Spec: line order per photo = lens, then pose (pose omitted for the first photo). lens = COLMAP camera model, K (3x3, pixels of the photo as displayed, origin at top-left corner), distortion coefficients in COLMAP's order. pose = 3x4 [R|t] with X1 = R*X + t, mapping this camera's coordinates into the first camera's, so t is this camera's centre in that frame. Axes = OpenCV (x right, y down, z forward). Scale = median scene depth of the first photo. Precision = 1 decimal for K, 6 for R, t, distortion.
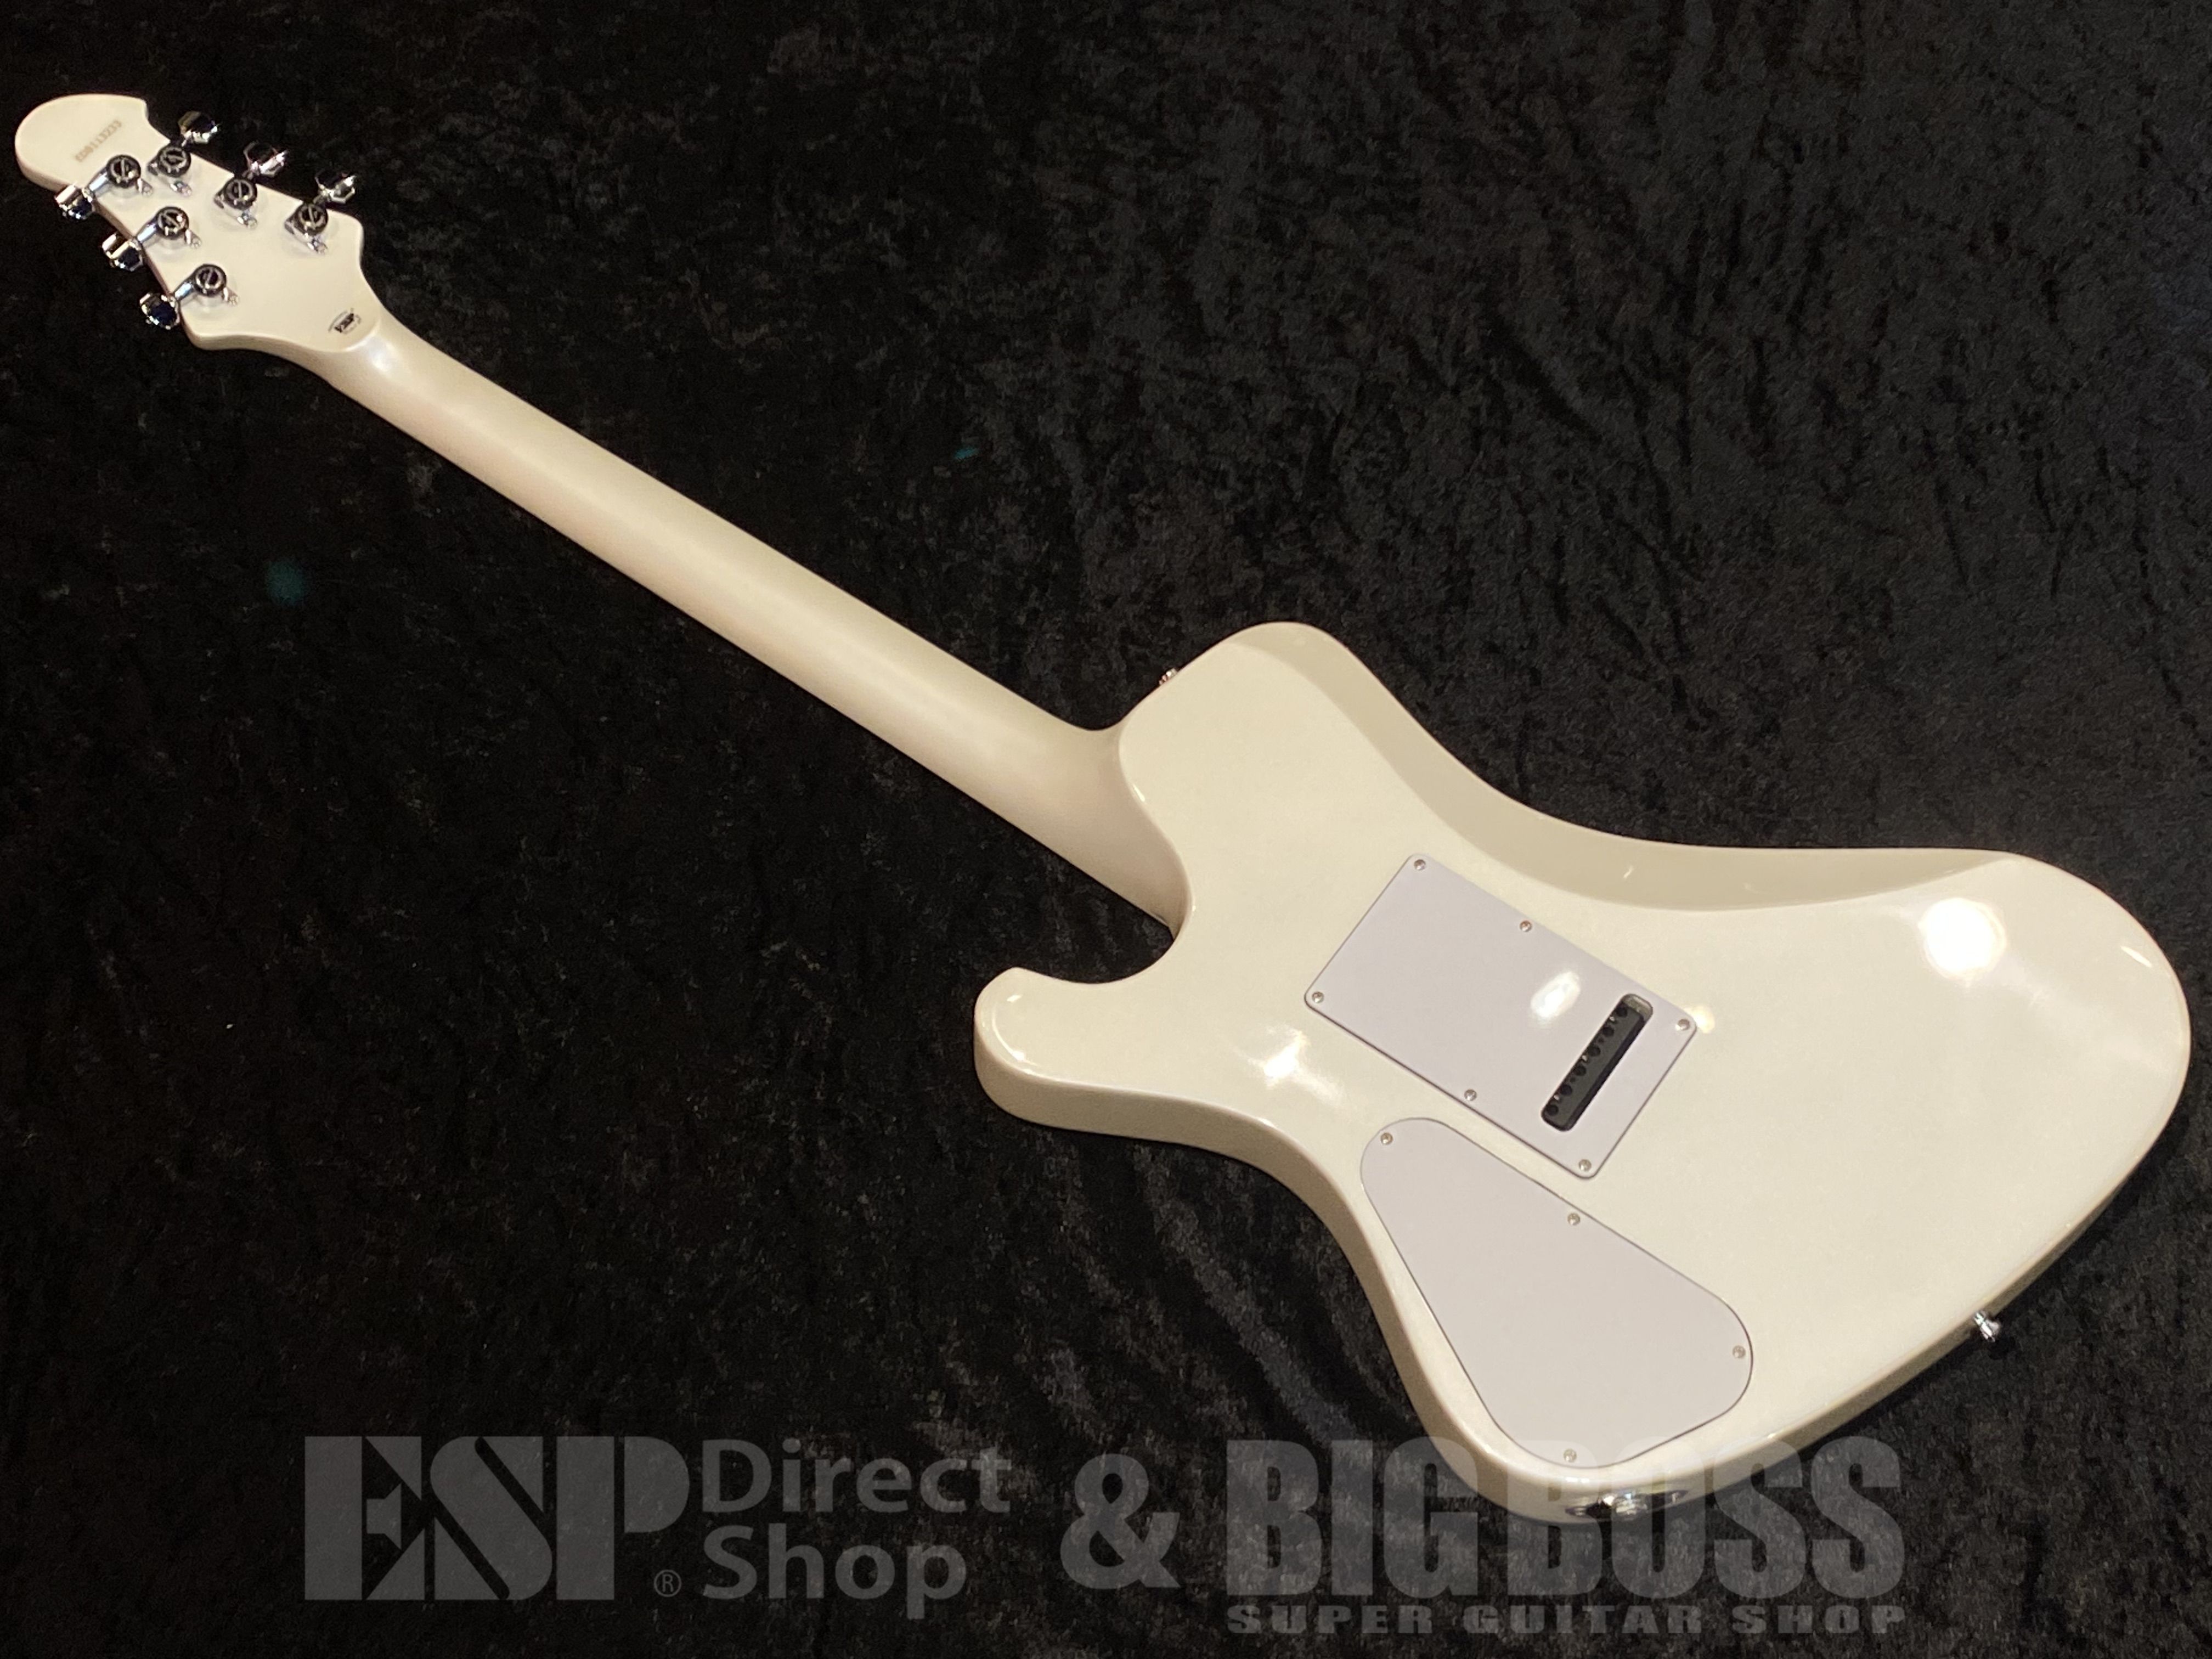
lens RADIAL K [[3366.5, 0, 1106.0], [0, 3366.5, 829.5], [0, 0, 1]] dist [0.191391, -0.549543]
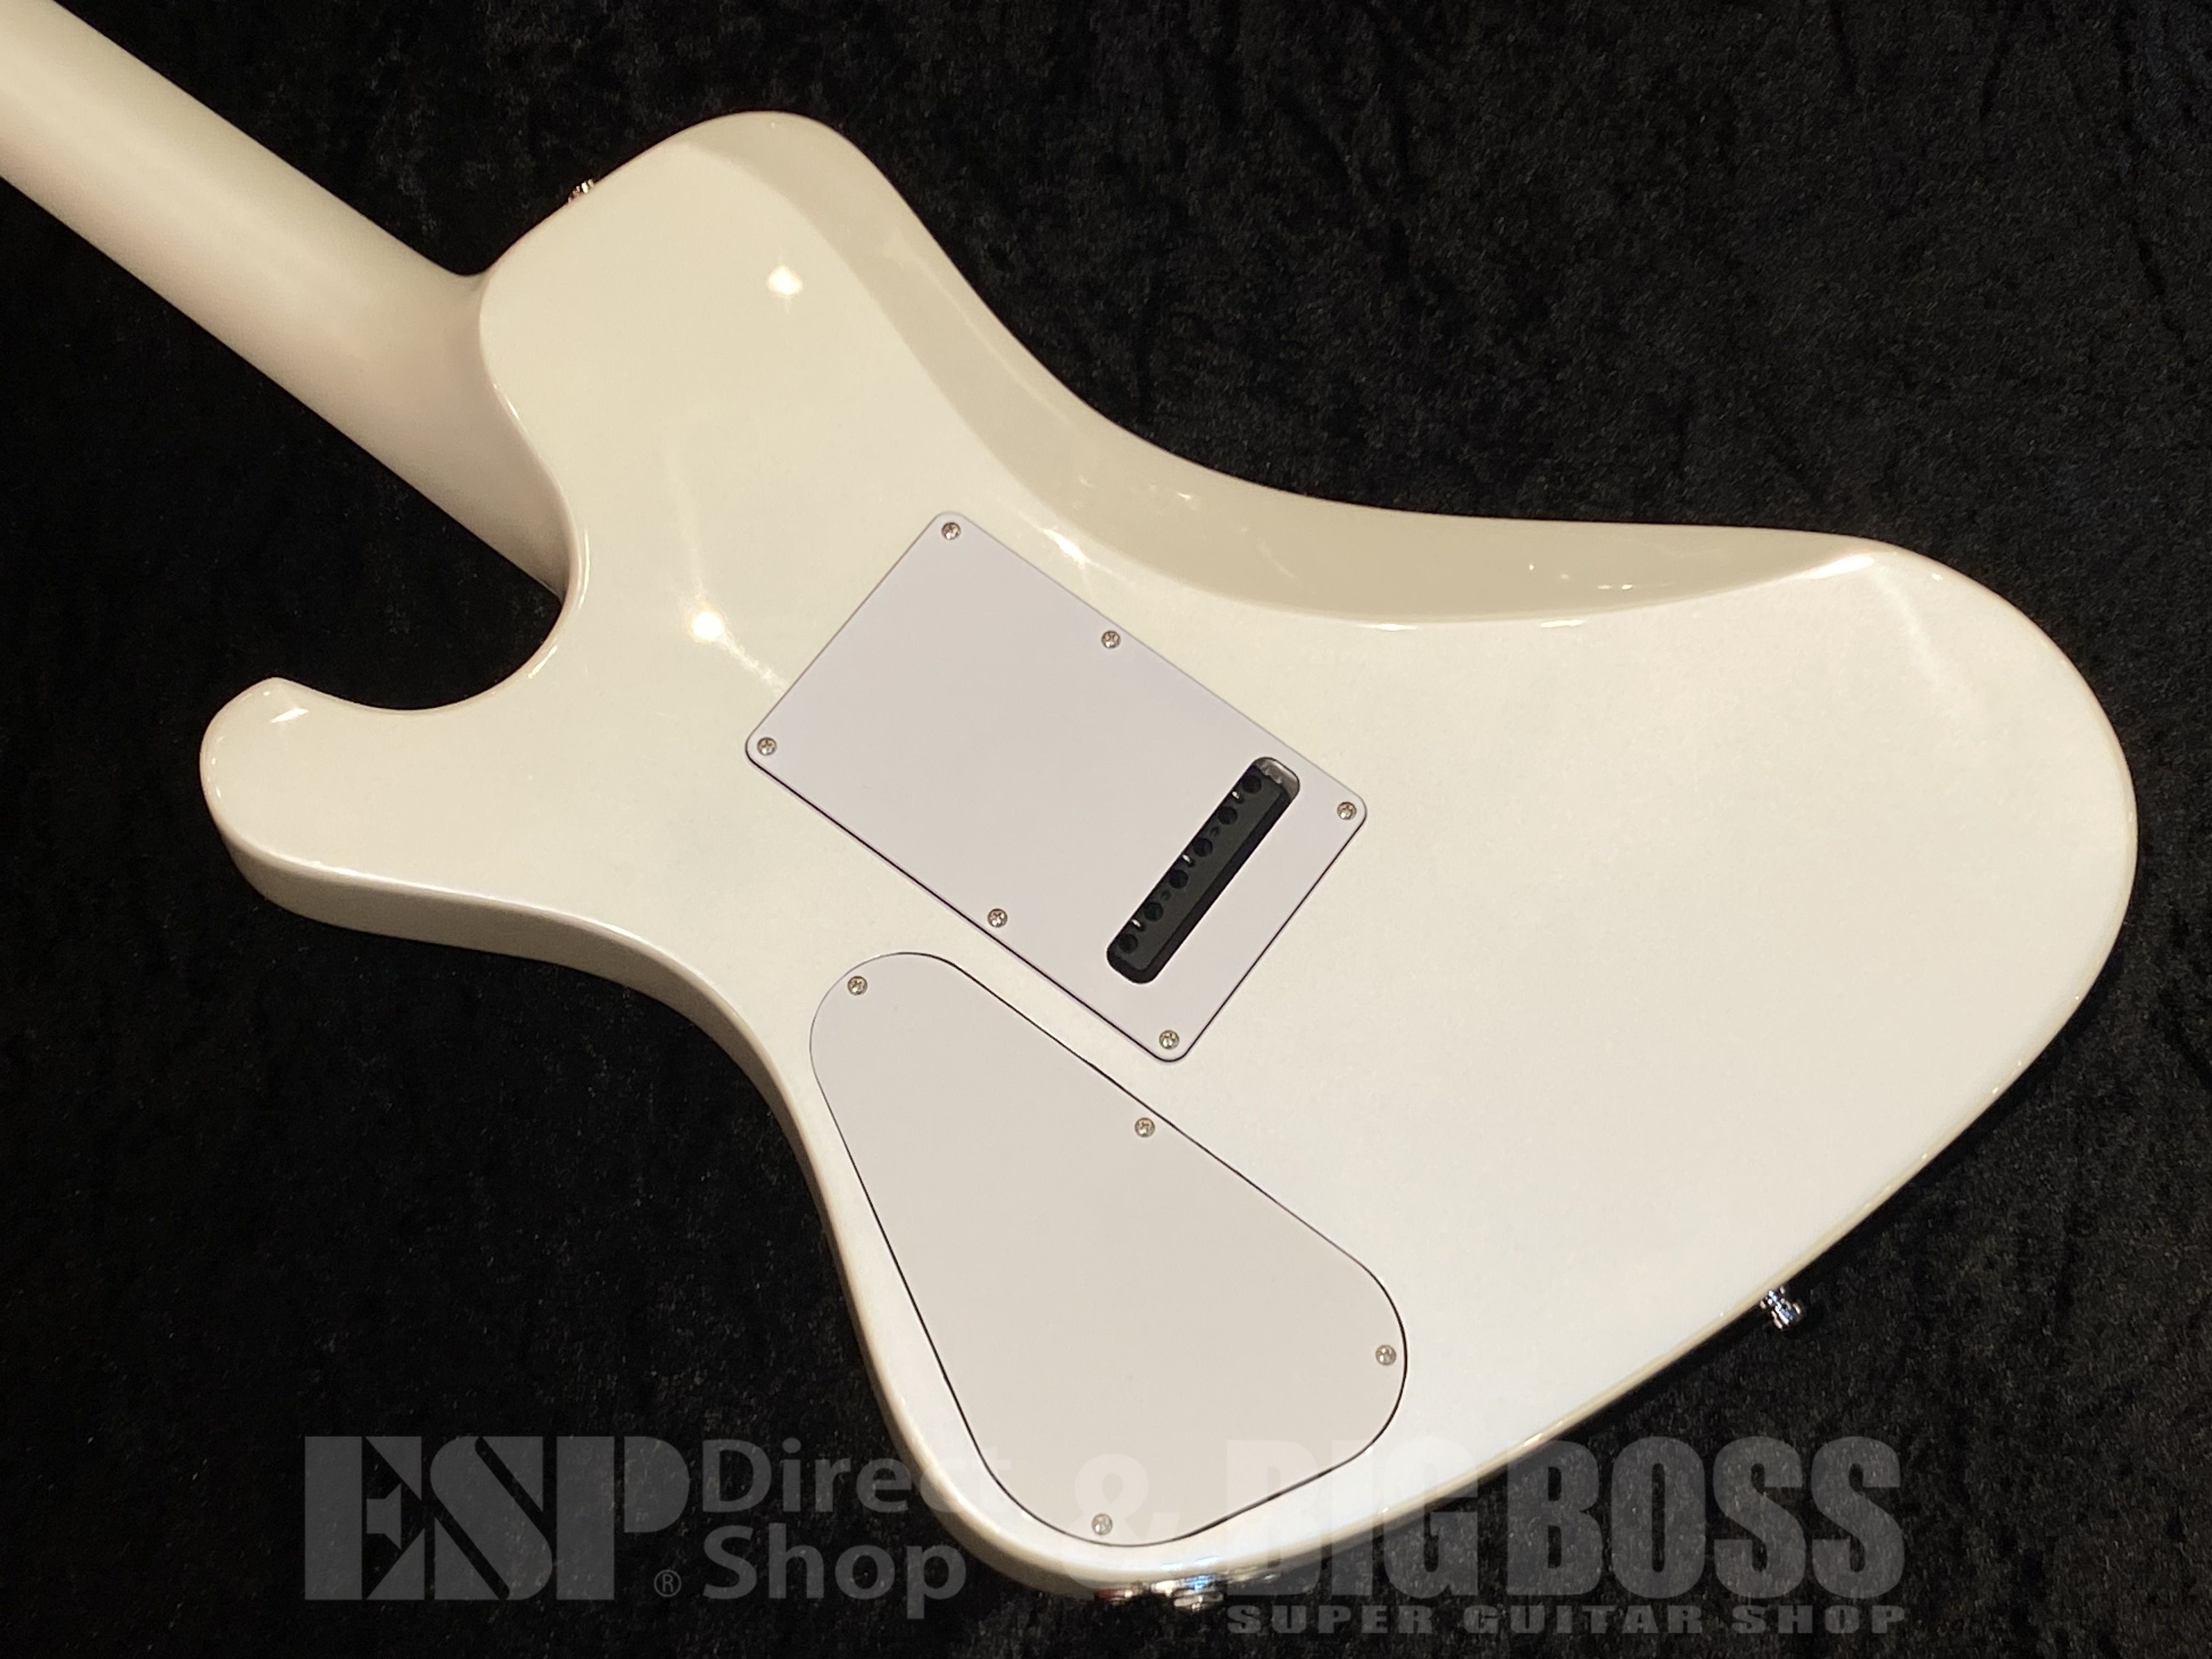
lens RADIAL K [[3366.5, 0, 1106.0], [0, 3366.5, 829.5], [0, 0, 1]] dist [0.191391, -0.549543]
pose [[0.998646, 0.034140, 0.039243, 0.092536], [-0.040503, 0.983761, 0.174855, -0.042366], [-0.032636, -0.176208, 0.983812, 0.350054]]
